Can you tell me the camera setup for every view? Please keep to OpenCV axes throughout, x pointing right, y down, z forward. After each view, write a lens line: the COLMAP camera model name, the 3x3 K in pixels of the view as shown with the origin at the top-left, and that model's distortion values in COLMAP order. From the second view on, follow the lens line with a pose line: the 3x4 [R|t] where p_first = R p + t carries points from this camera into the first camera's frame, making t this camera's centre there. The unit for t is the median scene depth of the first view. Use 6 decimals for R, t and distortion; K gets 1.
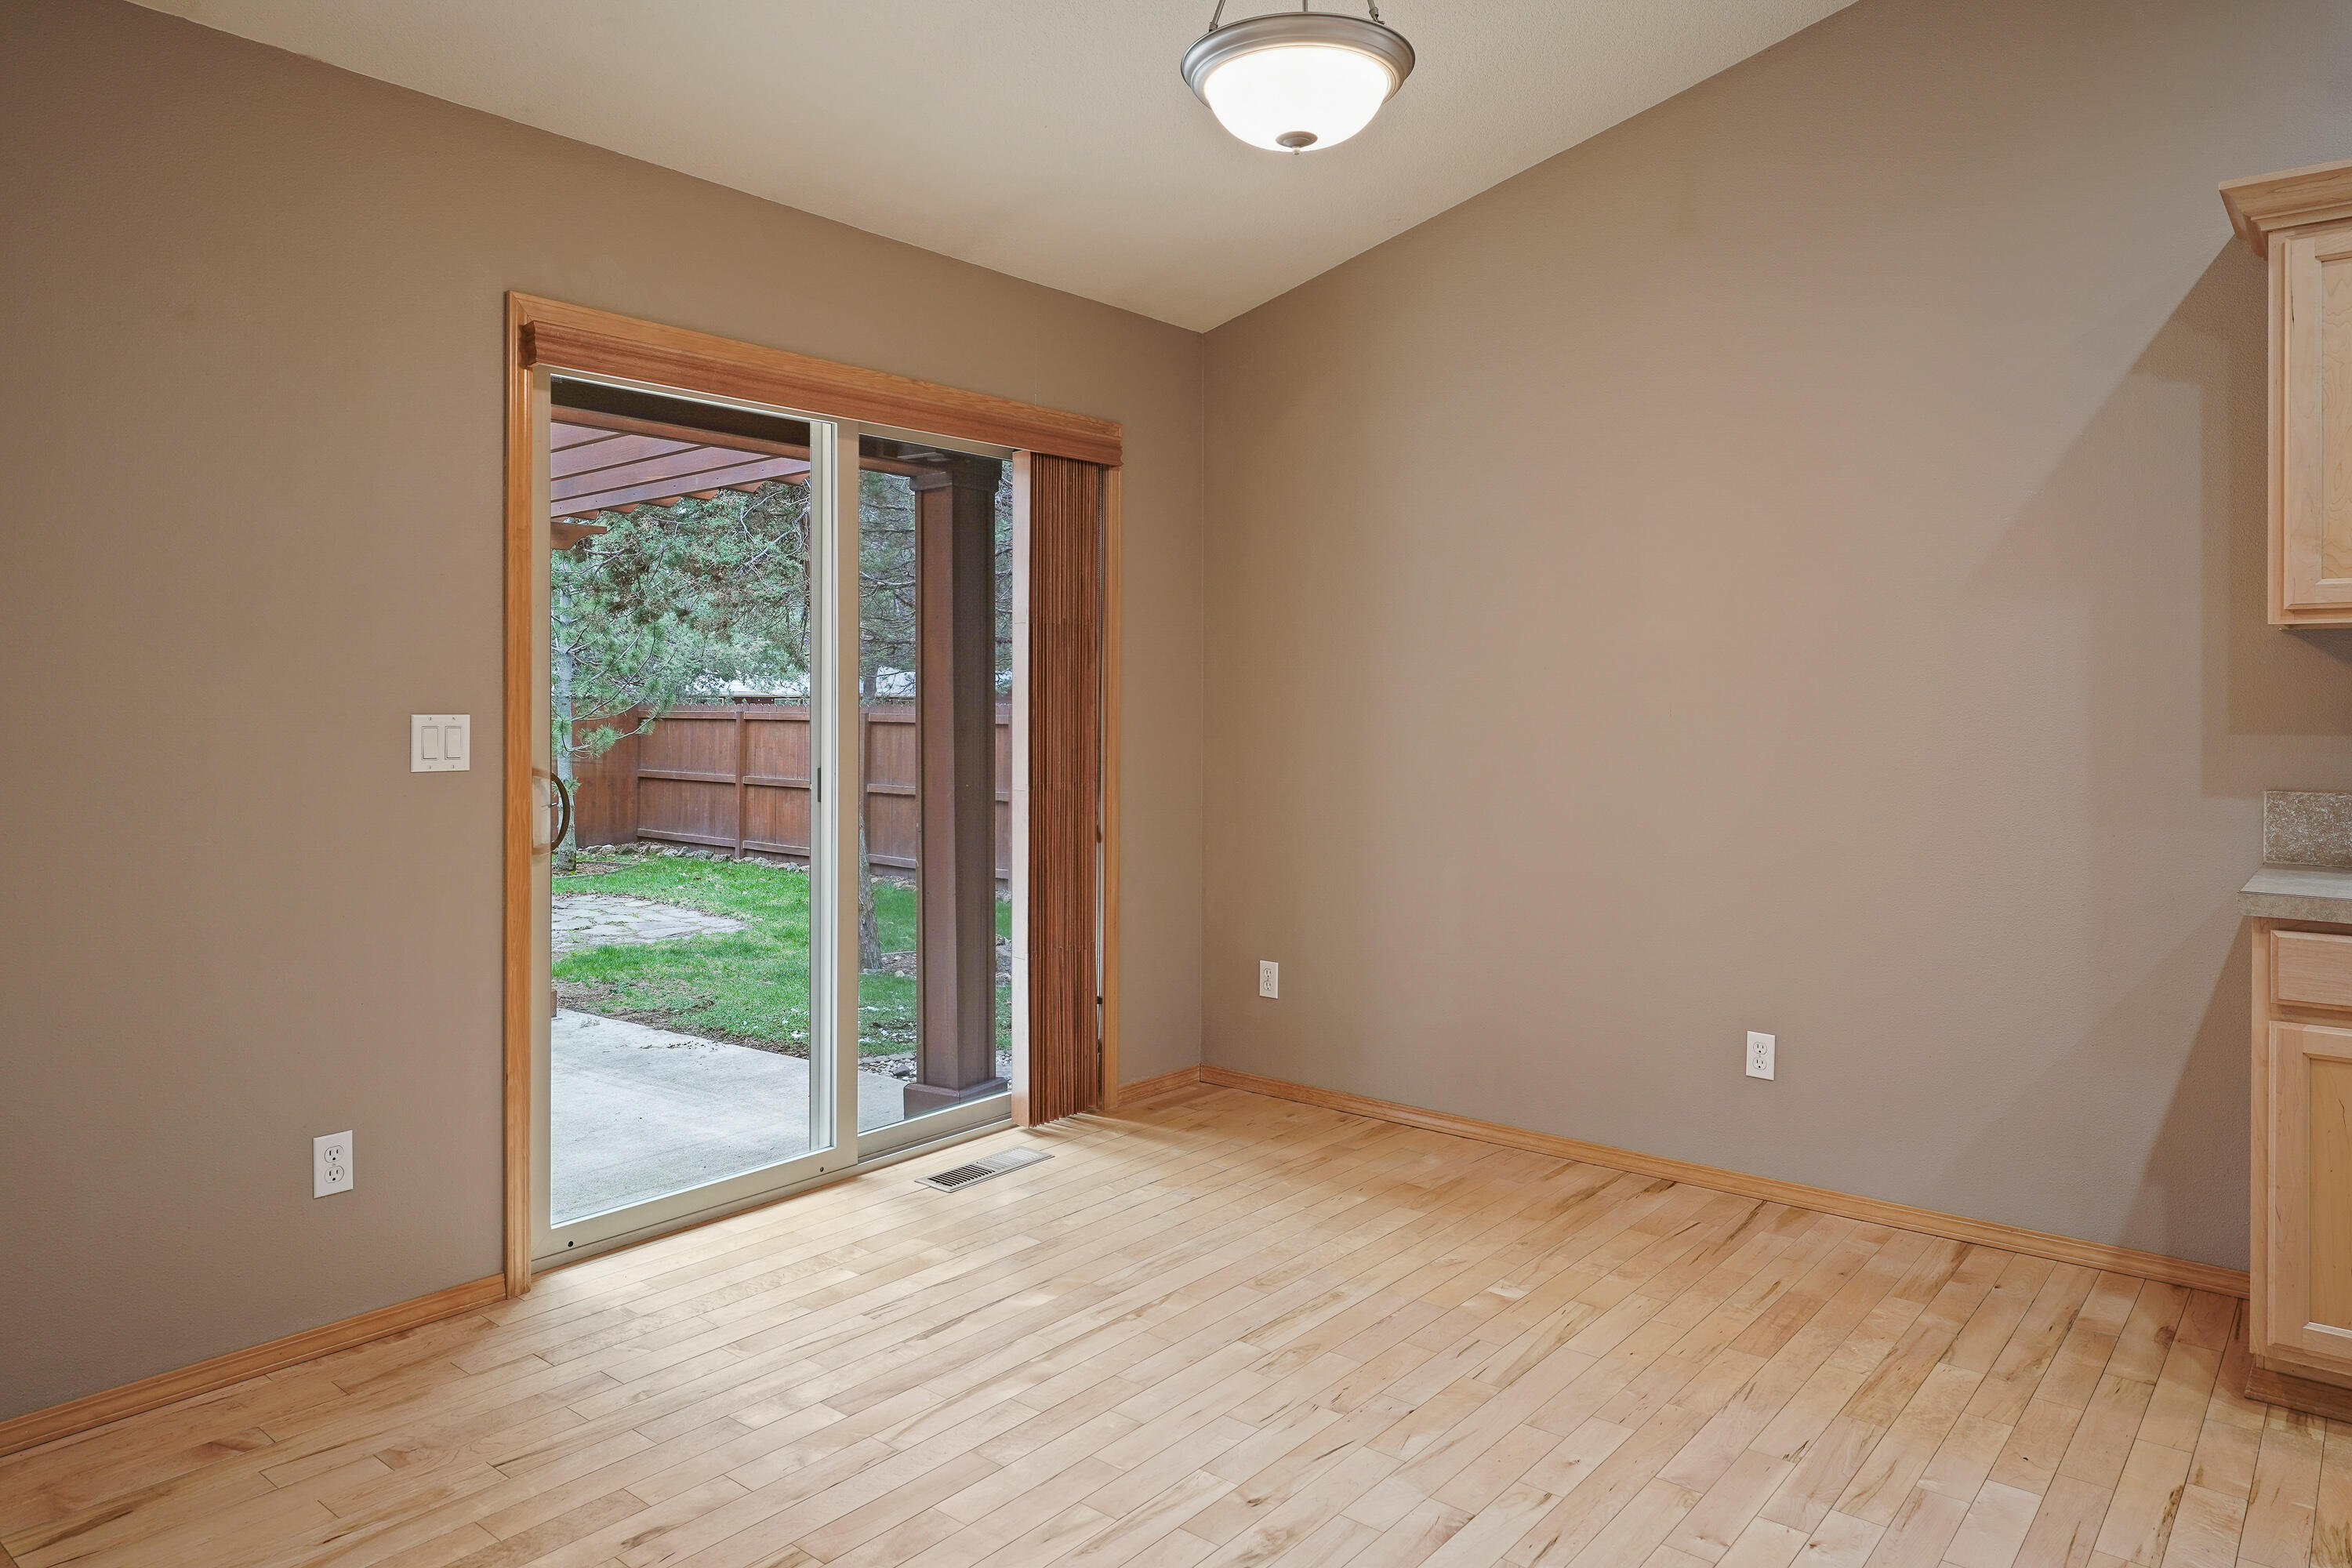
lens RADIAL K [[1498.0, 0, 1144.6], [0, 1498.0, 705.6], [0, 0, 1]] dist [0.004898, -0.004704]
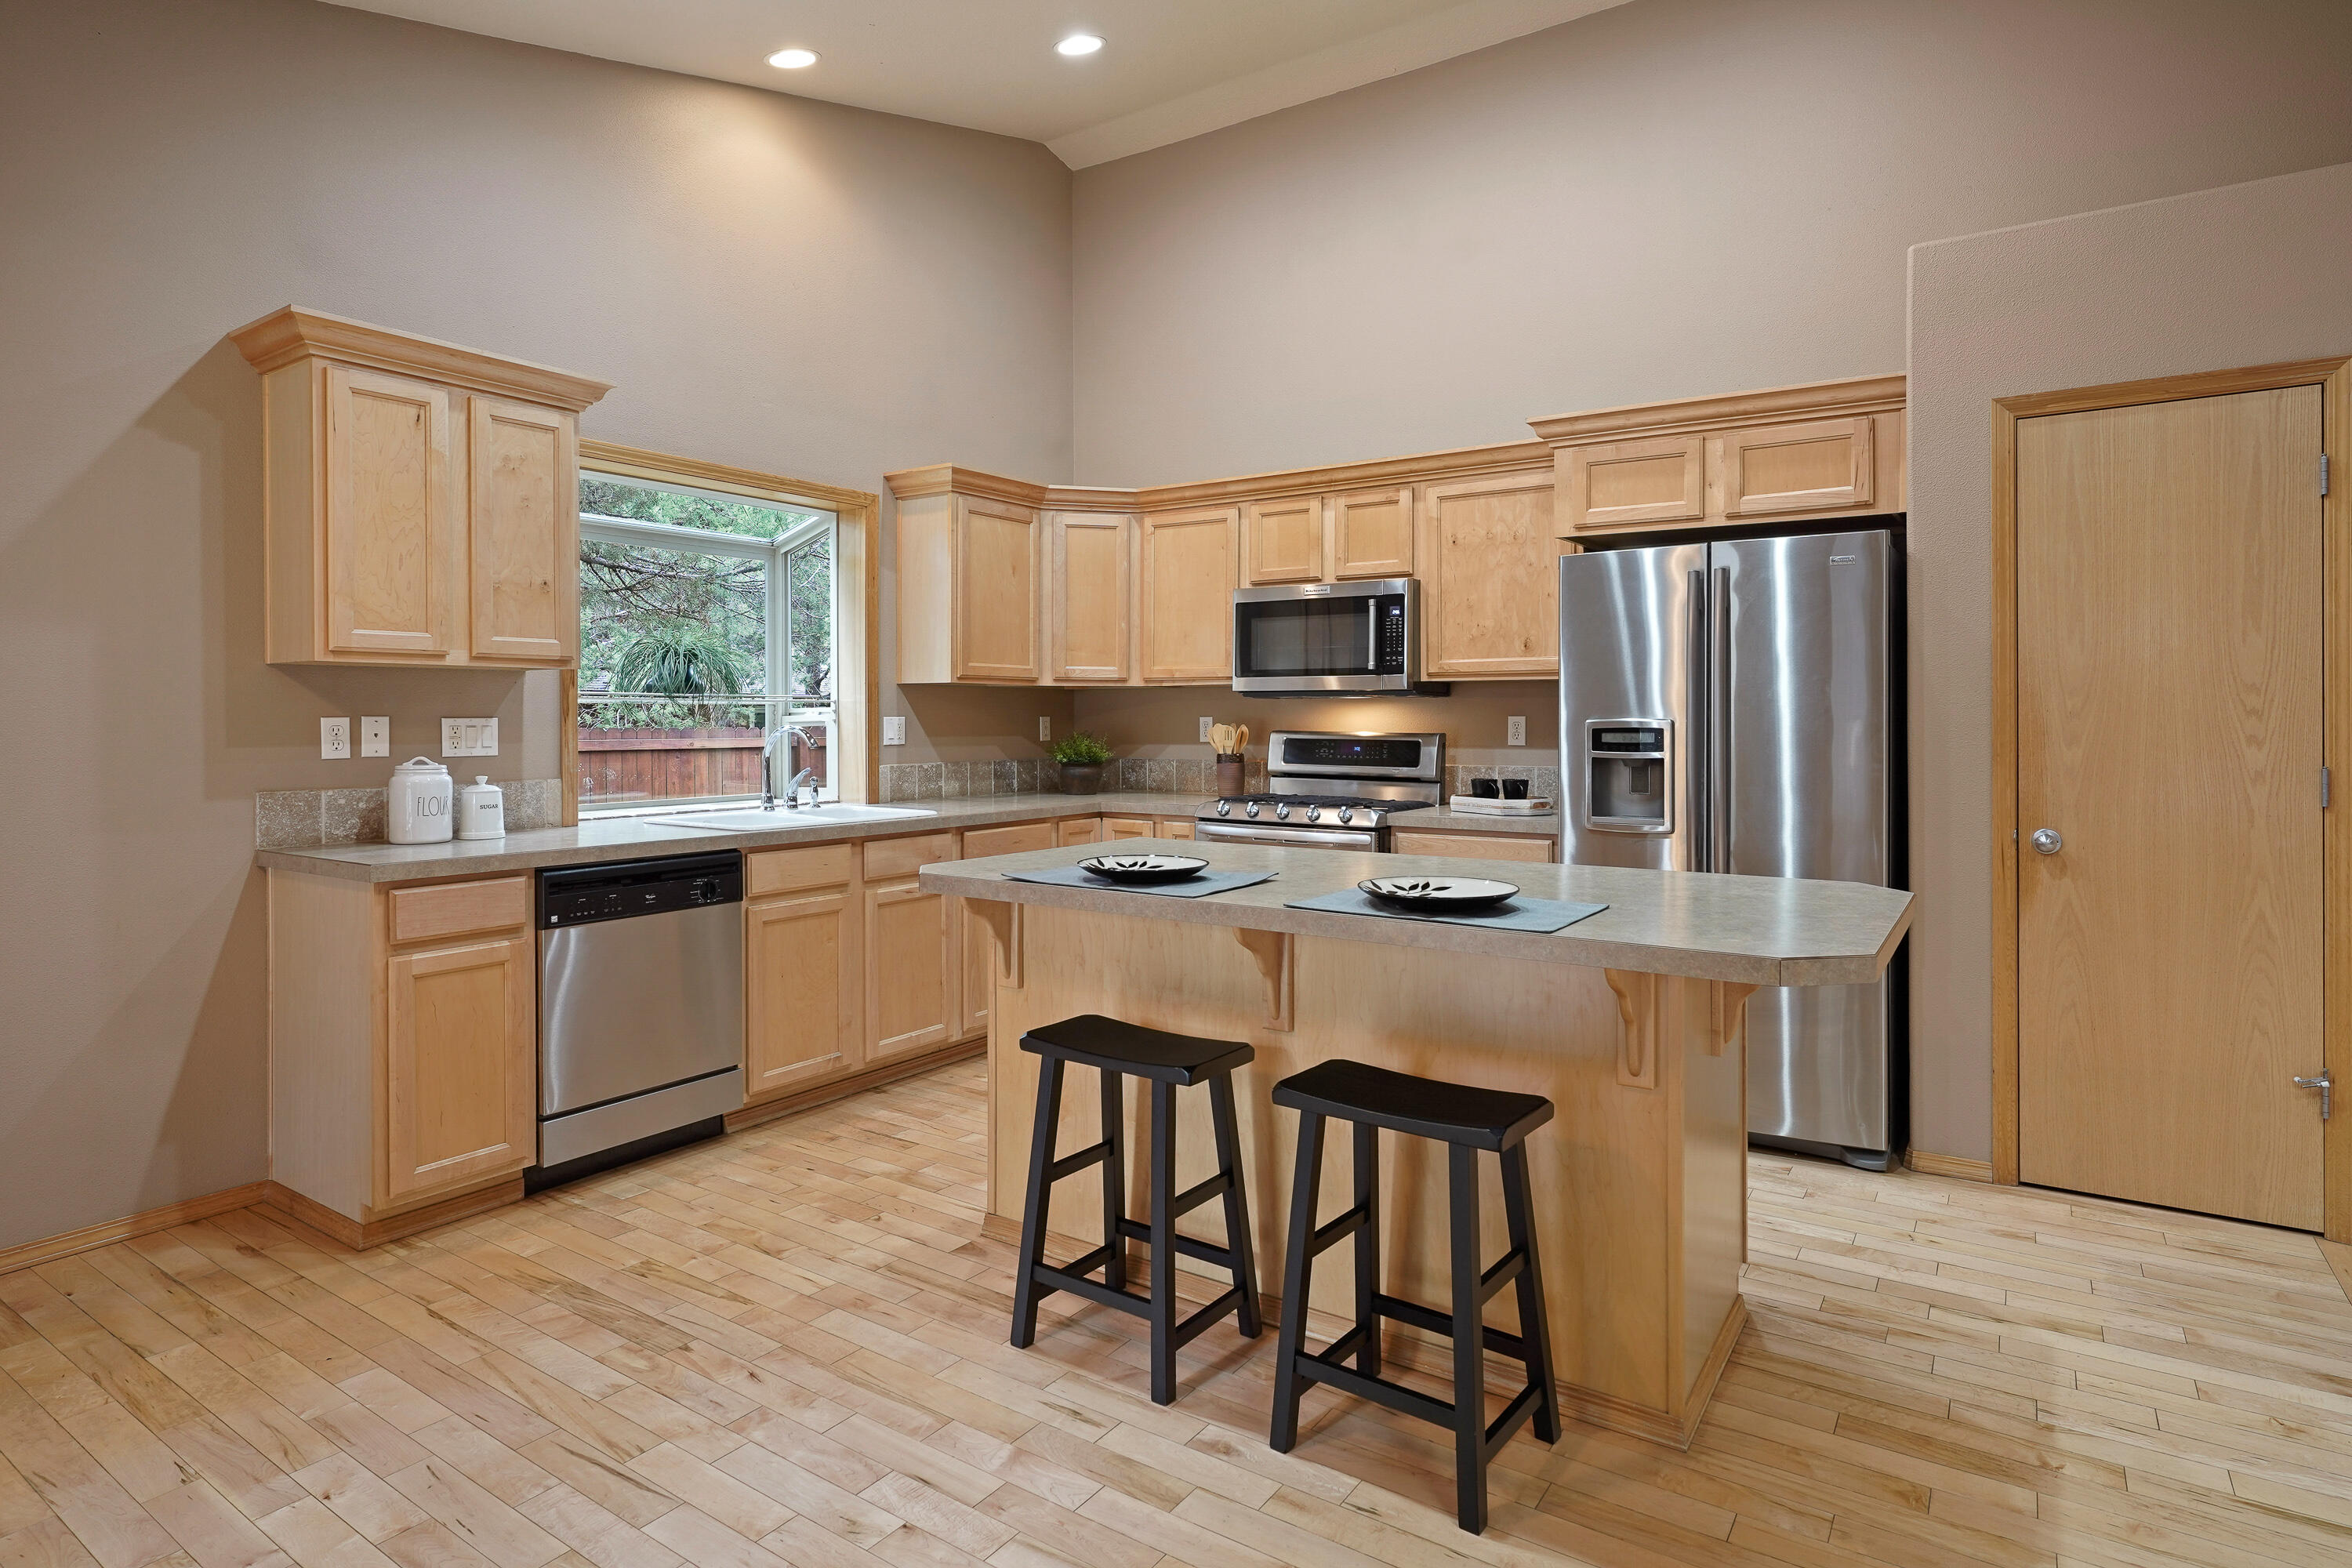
lens RADIAL K [[1269.4, 0, 1196.1], [0, 1269.4, 743.2], [0, 0, 1]] dist [-0.007027, 0.001321]
pose [[-0.124588, -0.019521, 0.992016, -0.432777], [0.006048, 0.999773, 0.020434, -0.001175], [-0.992190, 0.008546, -0.124442, 0.395763]]
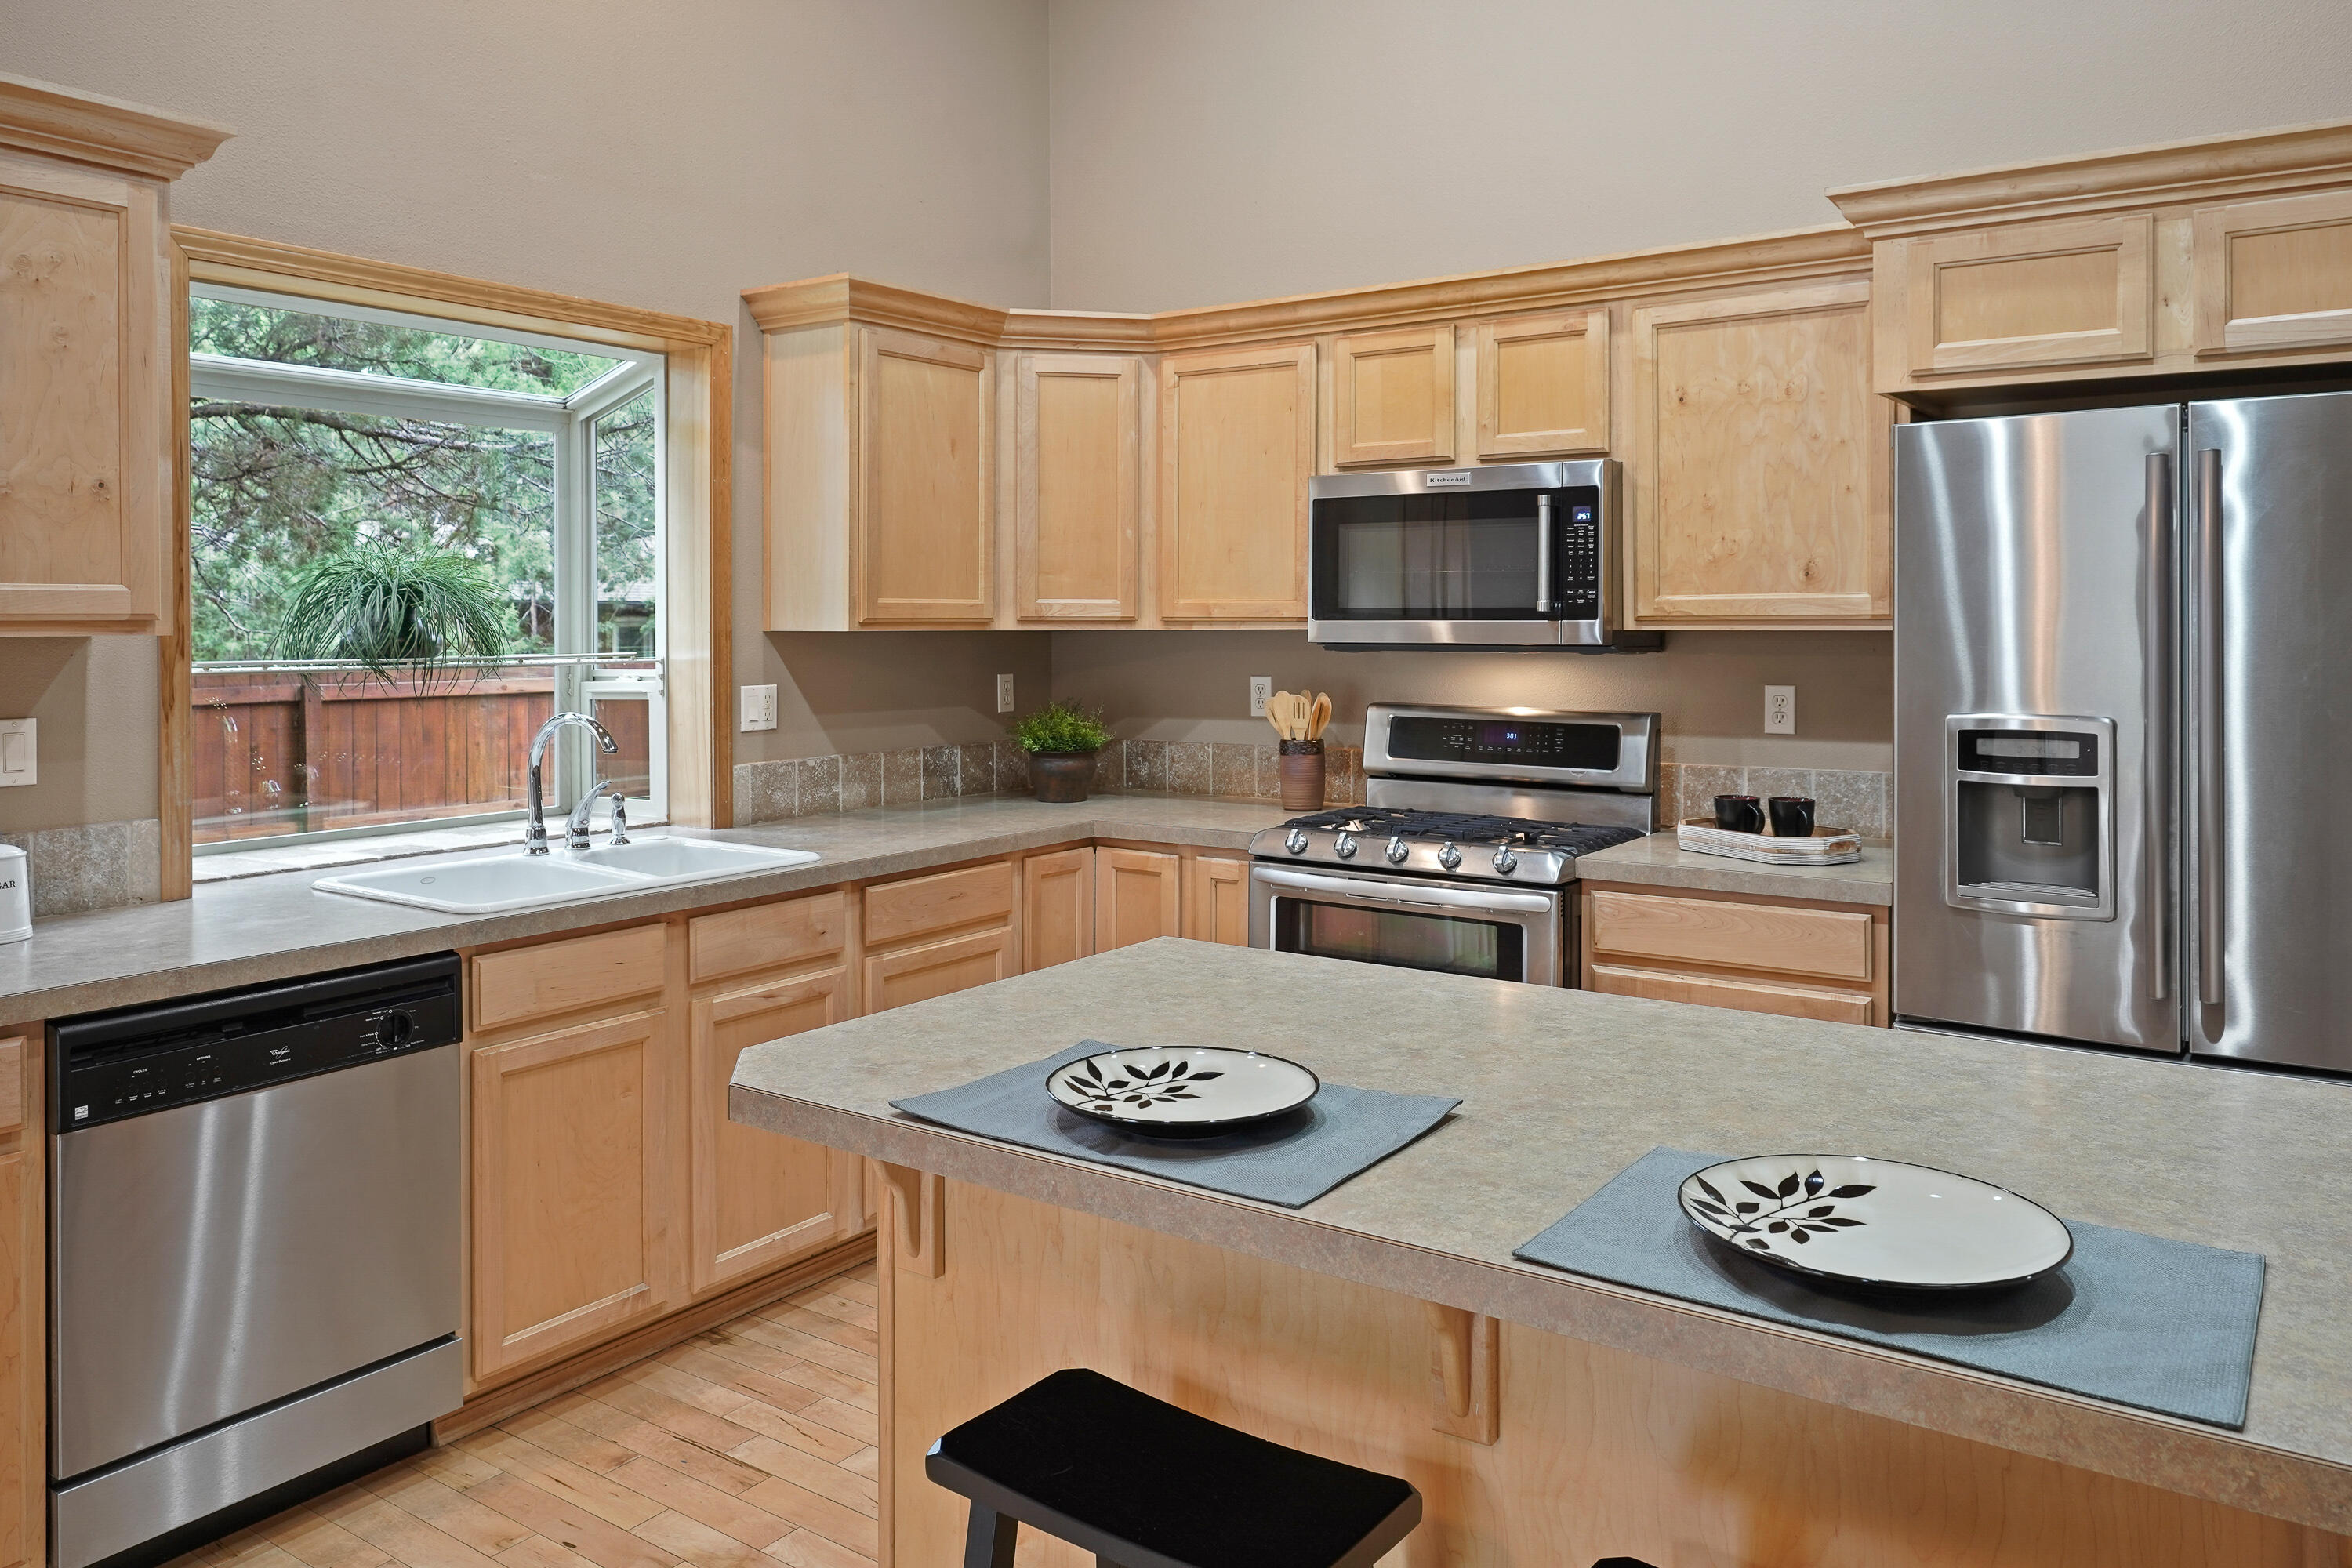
lens RADIAL K [[1679.5, 0, 1197.2], [0, 1679.5, 640.9], [0, 0, 1]] dist [-0.003595, 0.006161]
pose [[-0.111578, -0.011677, 0.993687, -0.093305], [0.008613, 0.999882, 0.012717, -0.058733], [-0.993718, 0.009978, -0.111464, 0.378409]]
